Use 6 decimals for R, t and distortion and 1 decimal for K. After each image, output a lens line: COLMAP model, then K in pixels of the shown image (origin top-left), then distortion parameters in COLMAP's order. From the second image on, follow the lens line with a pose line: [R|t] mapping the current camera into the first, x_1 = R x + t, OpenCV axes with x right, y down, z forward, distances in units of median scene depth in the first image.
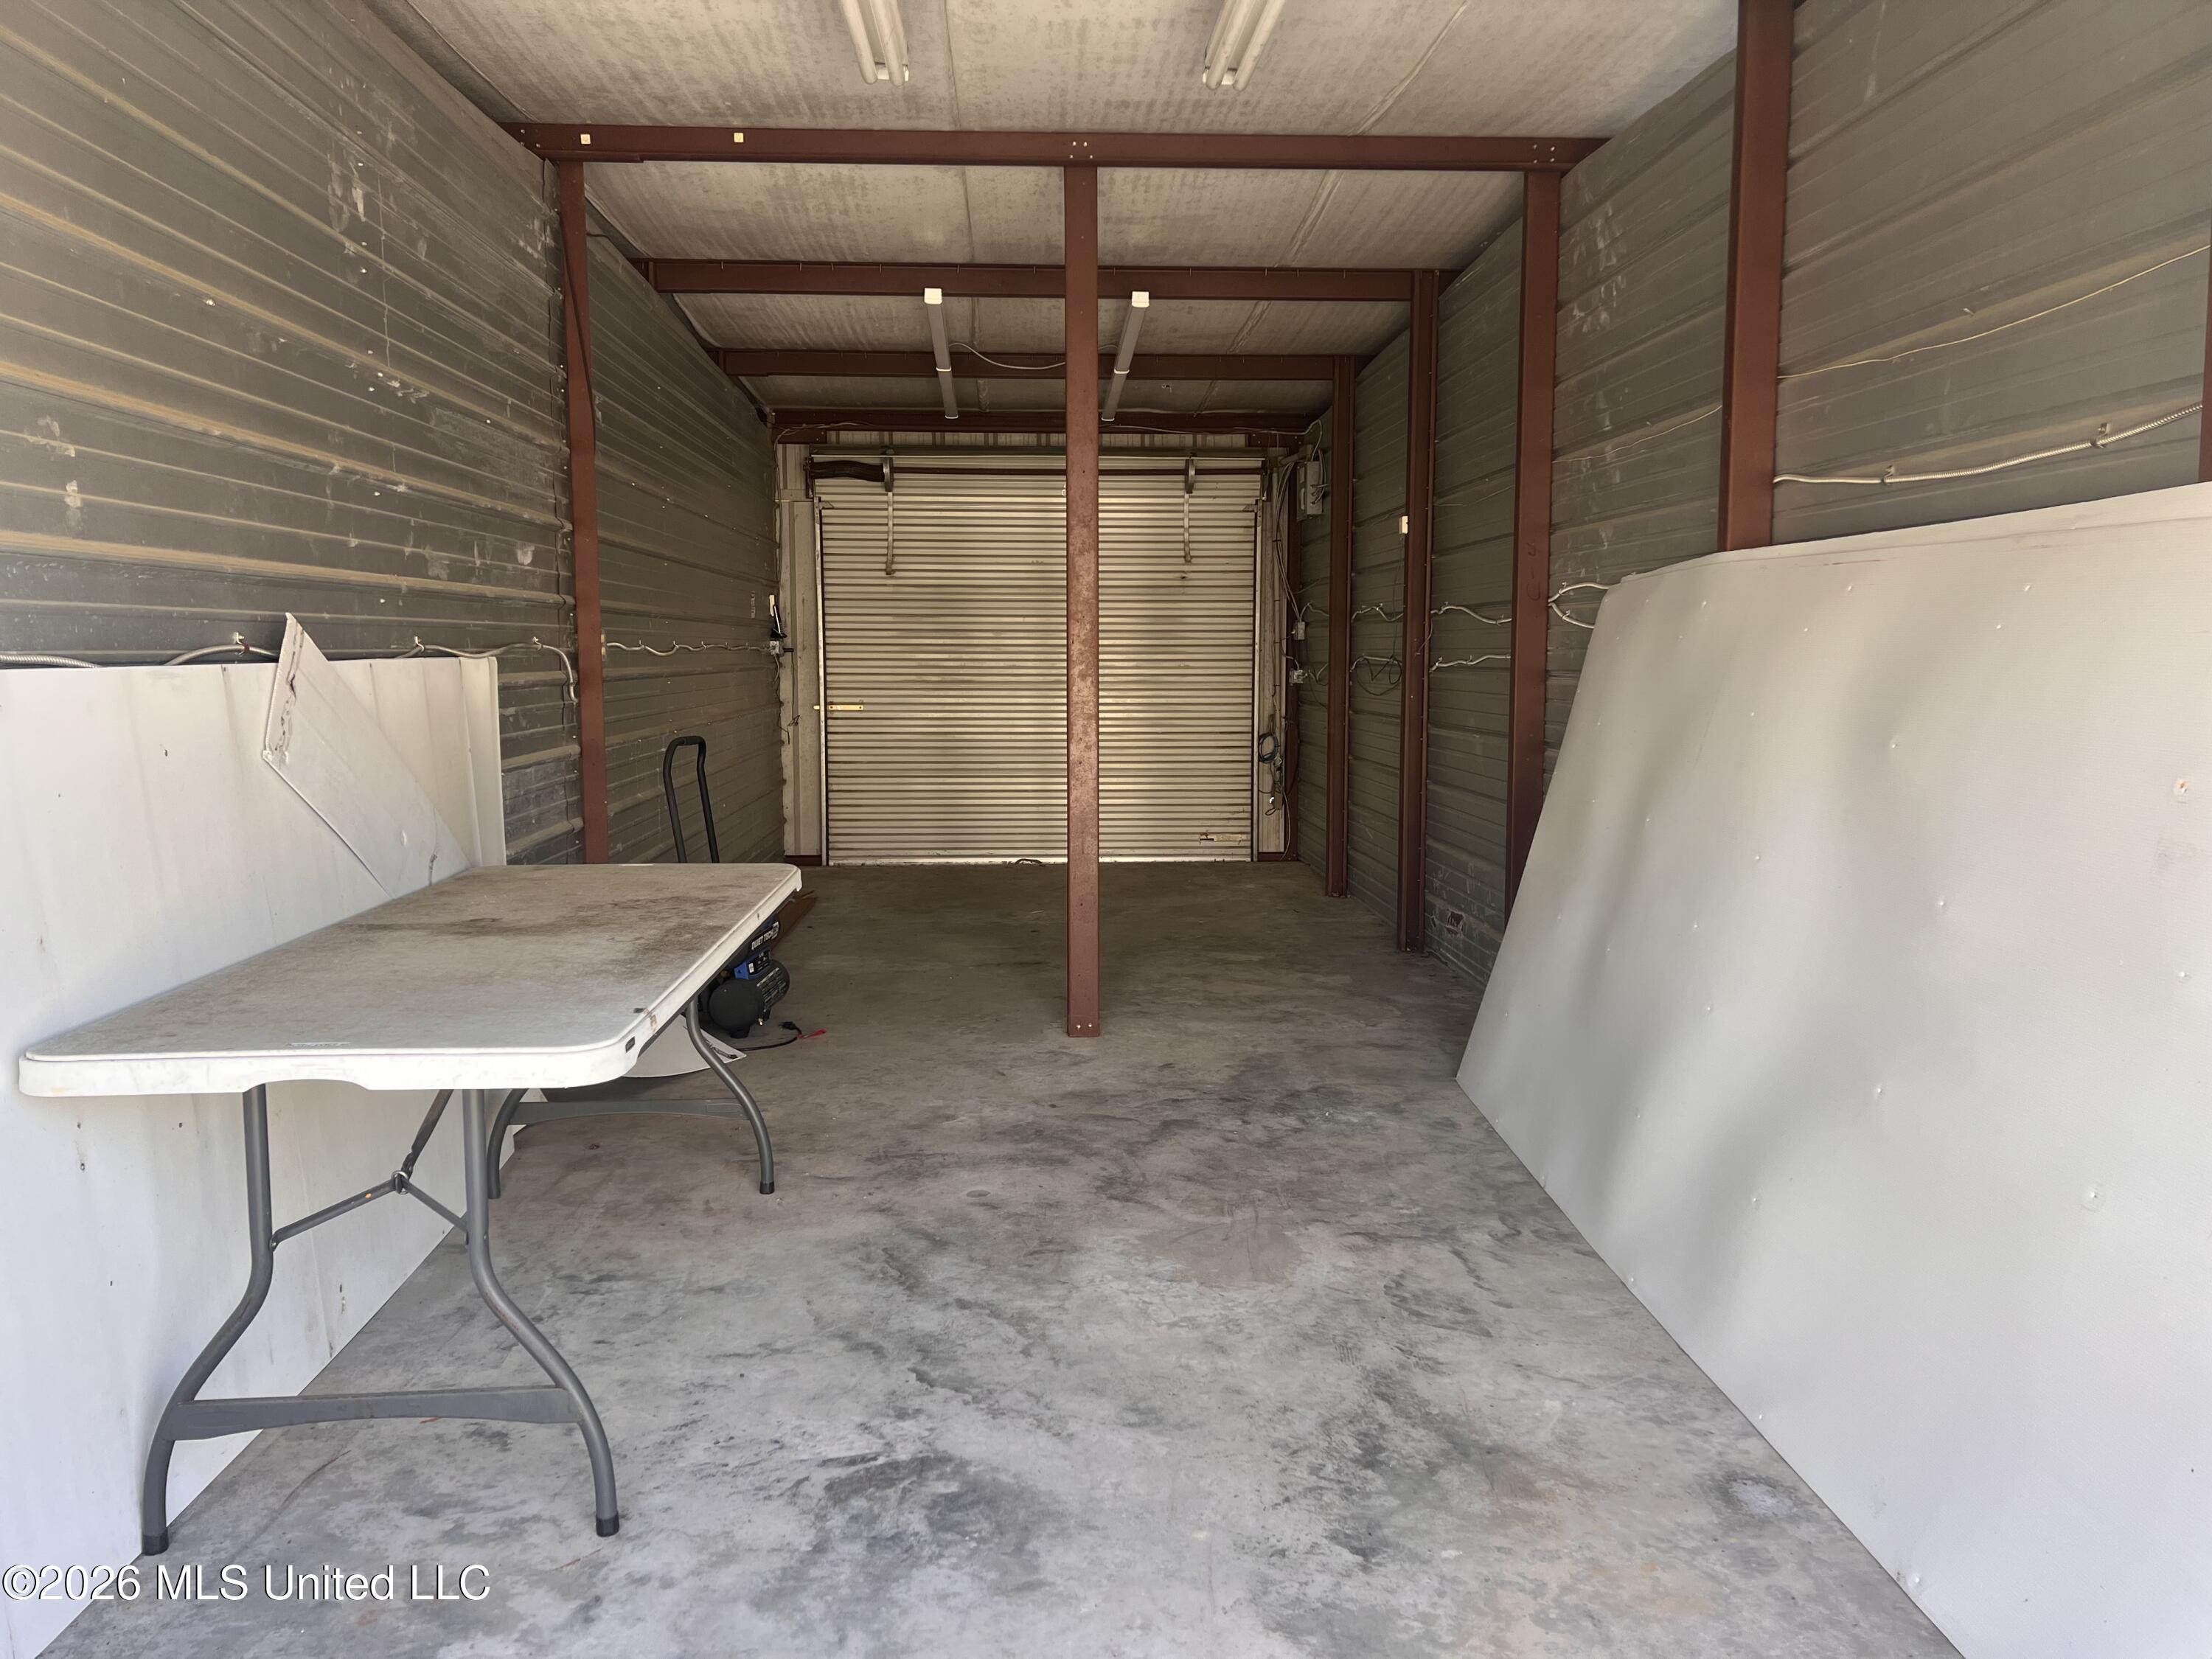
lens RADIAL K [[1674.0, 0, 1104.6], [0, 1674.0, 816.0], [0, 0, 1]] dist [0.063246, -0.071196]
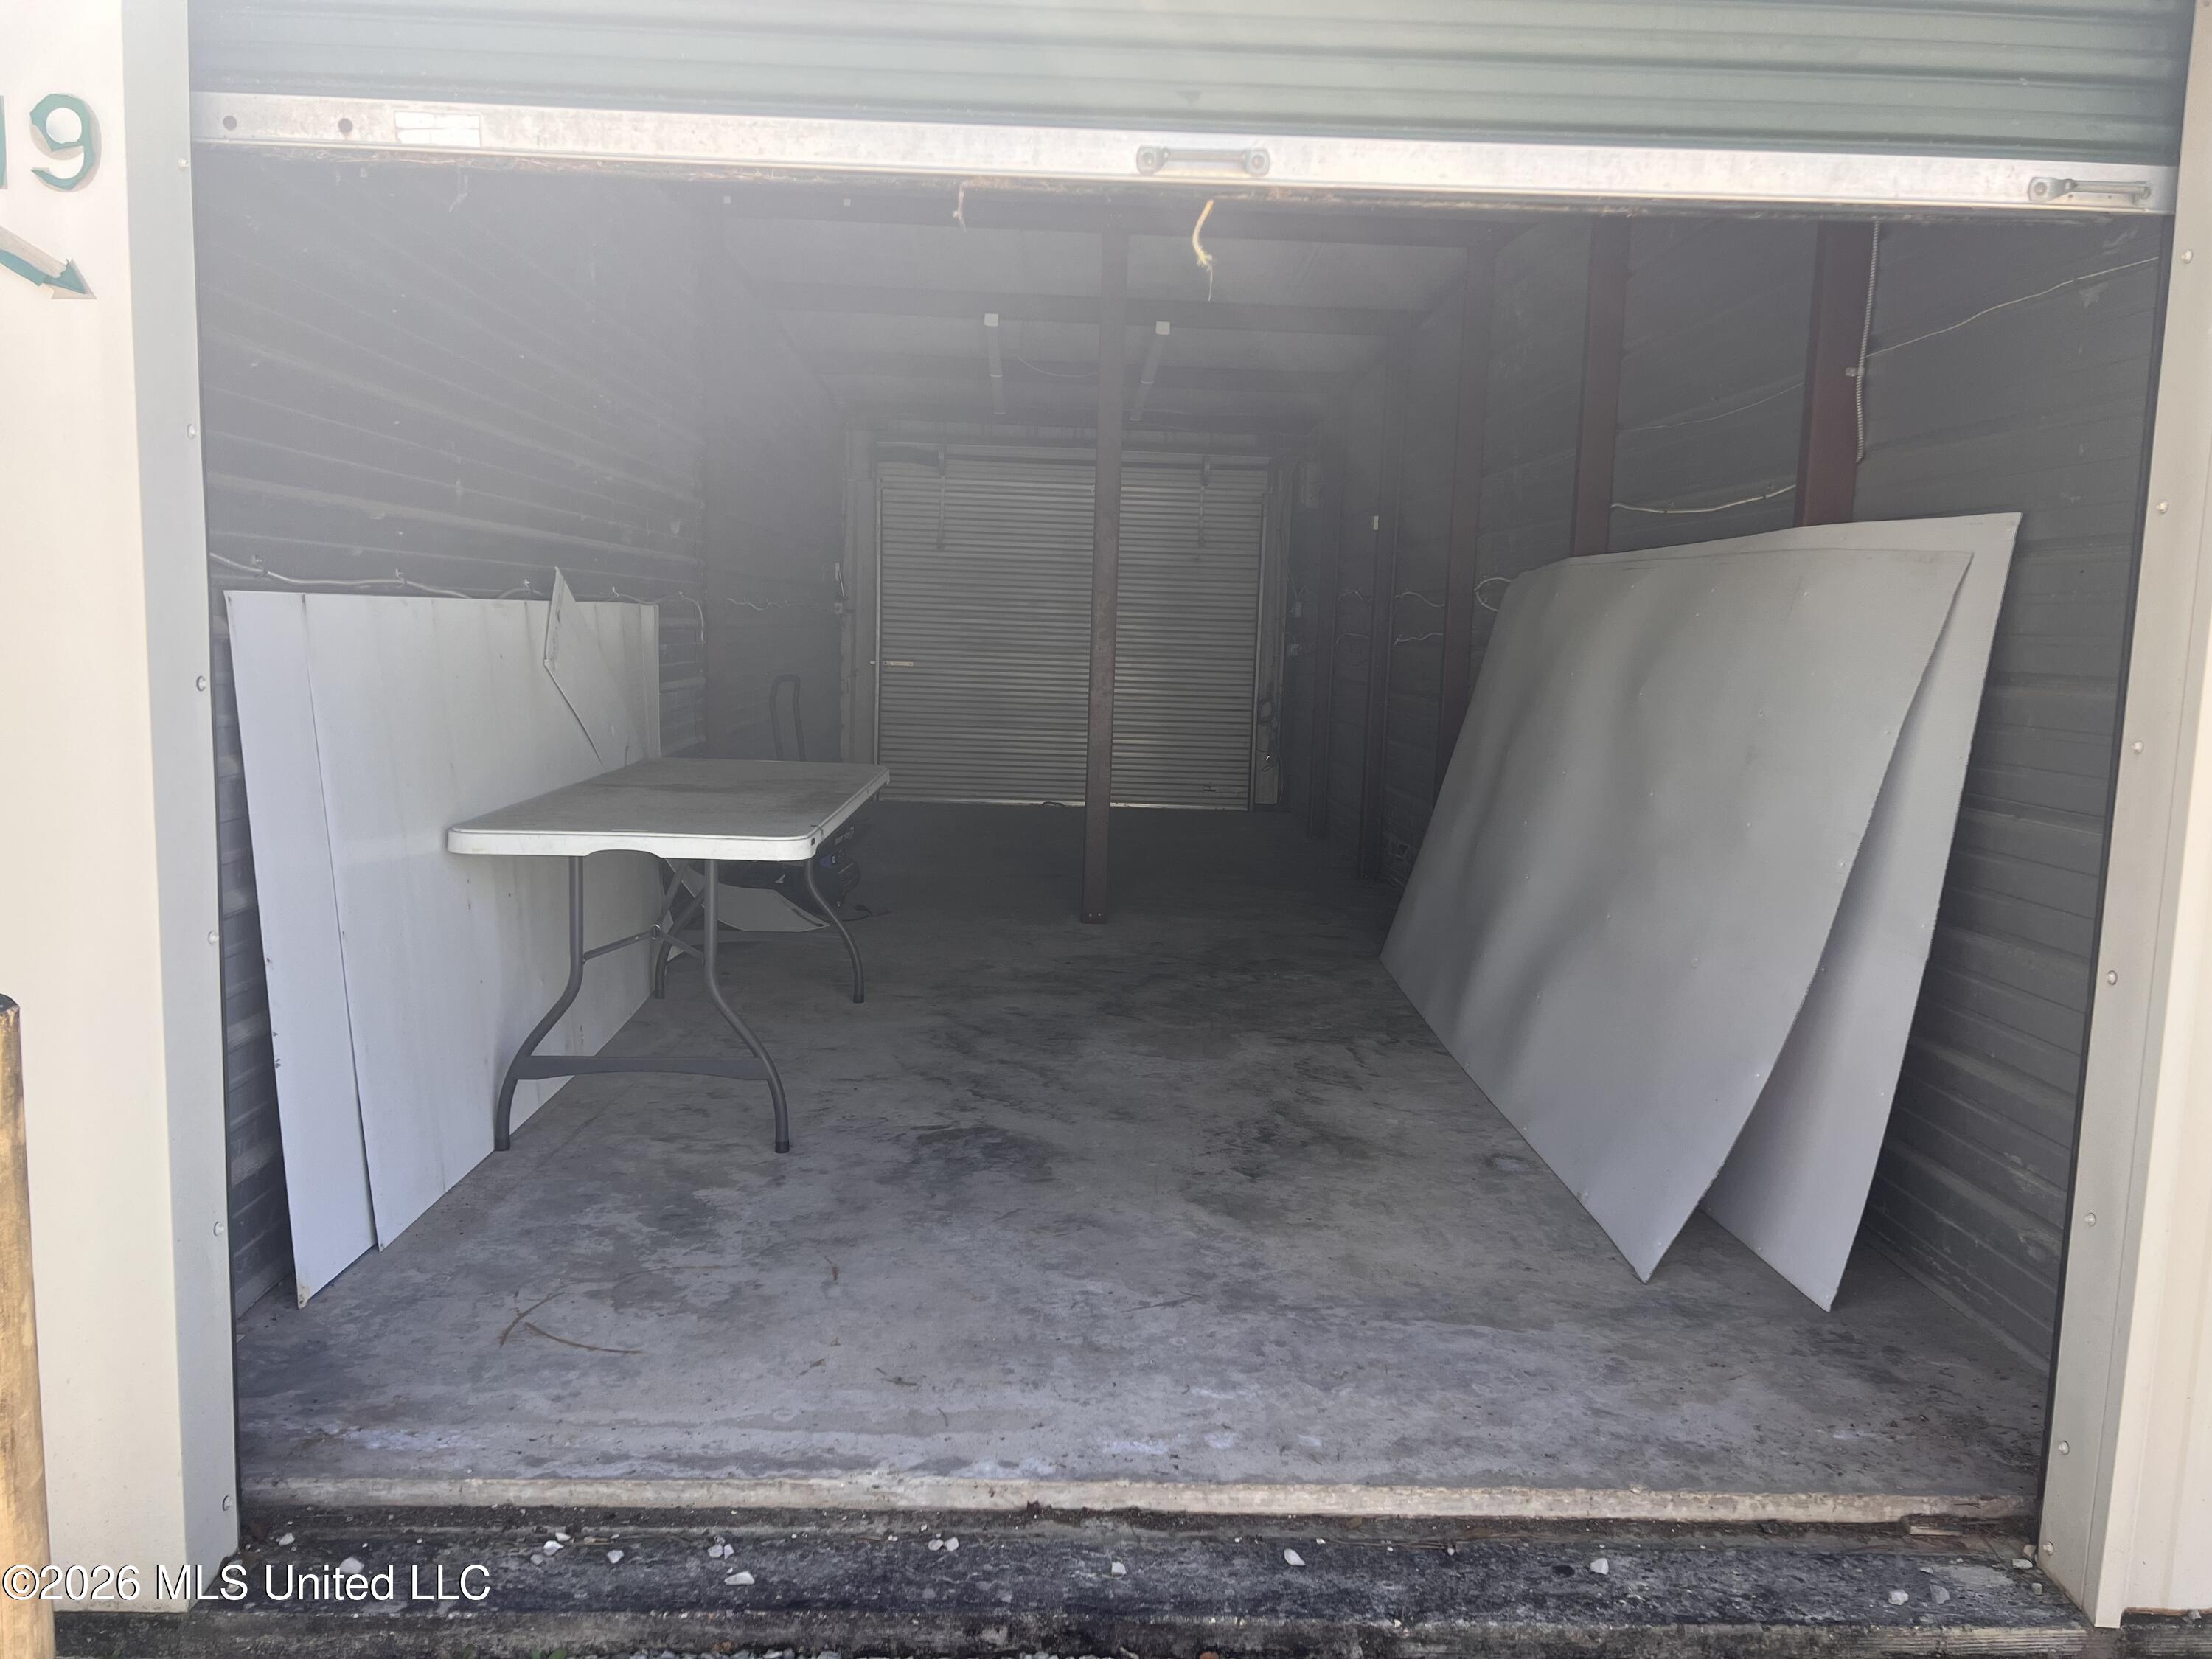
lens RADIAL K [[1674.0, 0, 1120.6], [0, 1674.0, 833.9], [0, 0, 1]] dist [0.063246, -0.071196]
pose [[0.999394, 0.034627, -0.003421, 0.016829], [-0.034534, 0.999111, 0.024188, 0.058658], [0.004255, -0.024055, 0.999702, -0.462903]]
